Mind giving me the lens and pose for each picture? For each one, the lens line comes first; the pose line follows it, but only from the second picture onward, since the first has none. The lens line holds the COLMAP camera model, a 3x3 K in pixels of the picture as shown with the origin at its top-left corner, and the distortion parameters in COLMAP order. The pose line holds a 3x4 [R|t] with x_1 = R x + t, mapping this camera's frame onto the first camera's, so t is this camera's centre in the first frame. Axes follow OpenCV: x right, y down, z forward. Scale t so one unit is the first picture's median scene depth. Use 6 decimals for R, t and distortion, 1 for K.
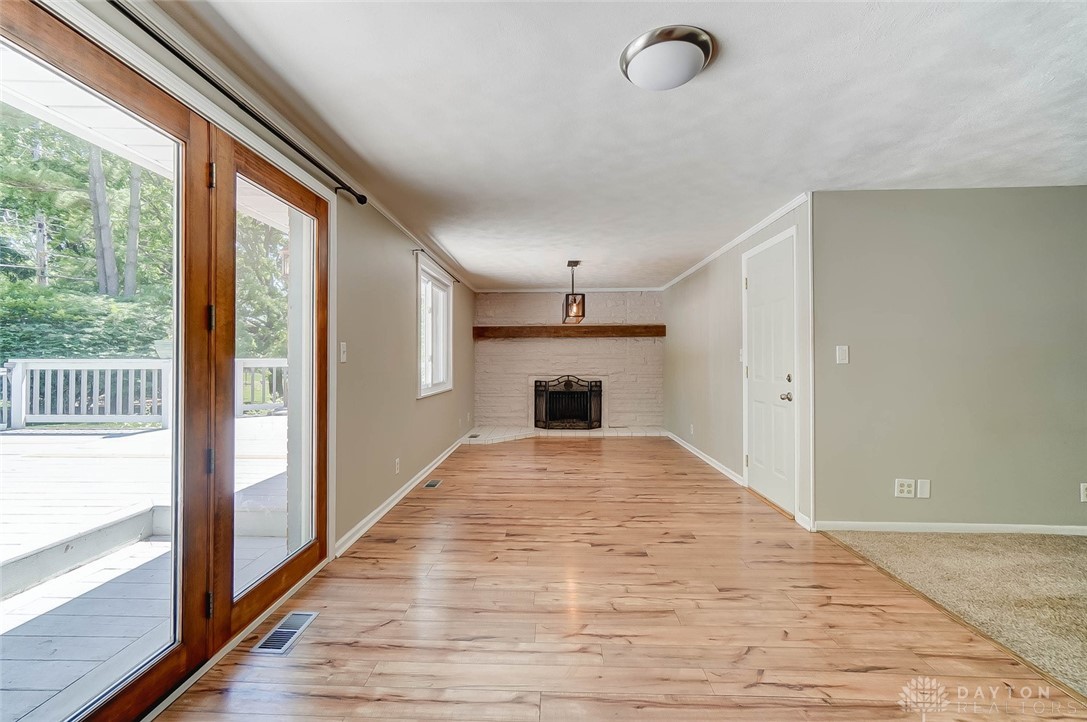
lens RADIAL K [[465.5, 0, 532.4], [0, 465.5, 360.2], [0, 0, 1]] dist [-0.028111, 0.000174]
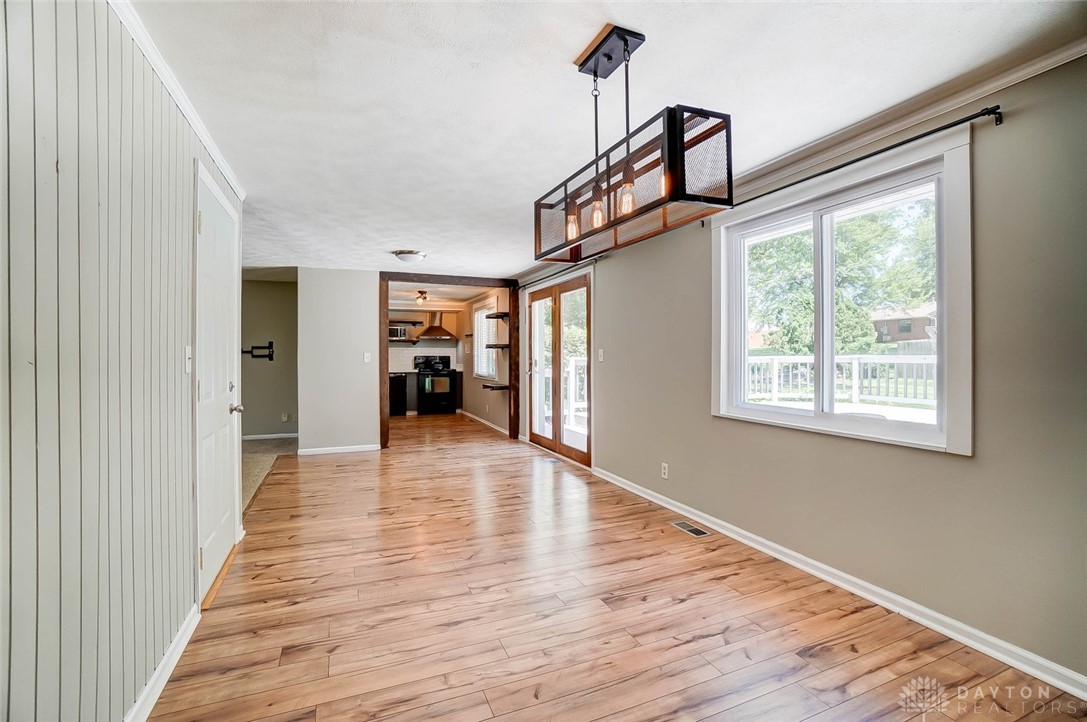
lens RADIAL K [[484.5, 0, 545.0], [0, 484.5, 358.0], [0, 0, 1]] dist [-0.065951, 0.023026]
pose [[-0.901649, 0.005424, -0.432434, 0.451280], [0.002133, 0.999965, 0.008095, -0.020473], [0.432463, 0.006376, -0.901629, 2.200884]]
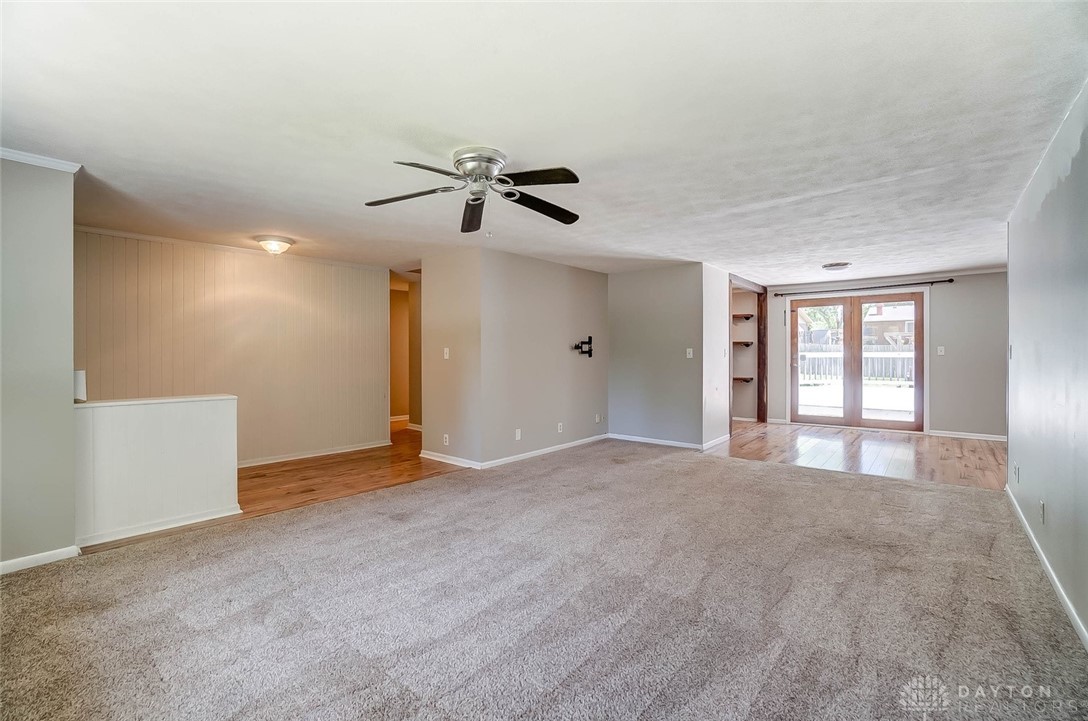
lens RADIAL K [[473.5, 0, 567.6], [0, 473.5, 358.3], [0, 0, 1]] dist [-0.013554, -0.000054]
pose [[-0.584509, 0.011546, -0.811305, 2.321004], [0.003227, 0.999924, 0.011905, -0.012226], [0.811381, 0.004341, -0.584502, 0.770305]]
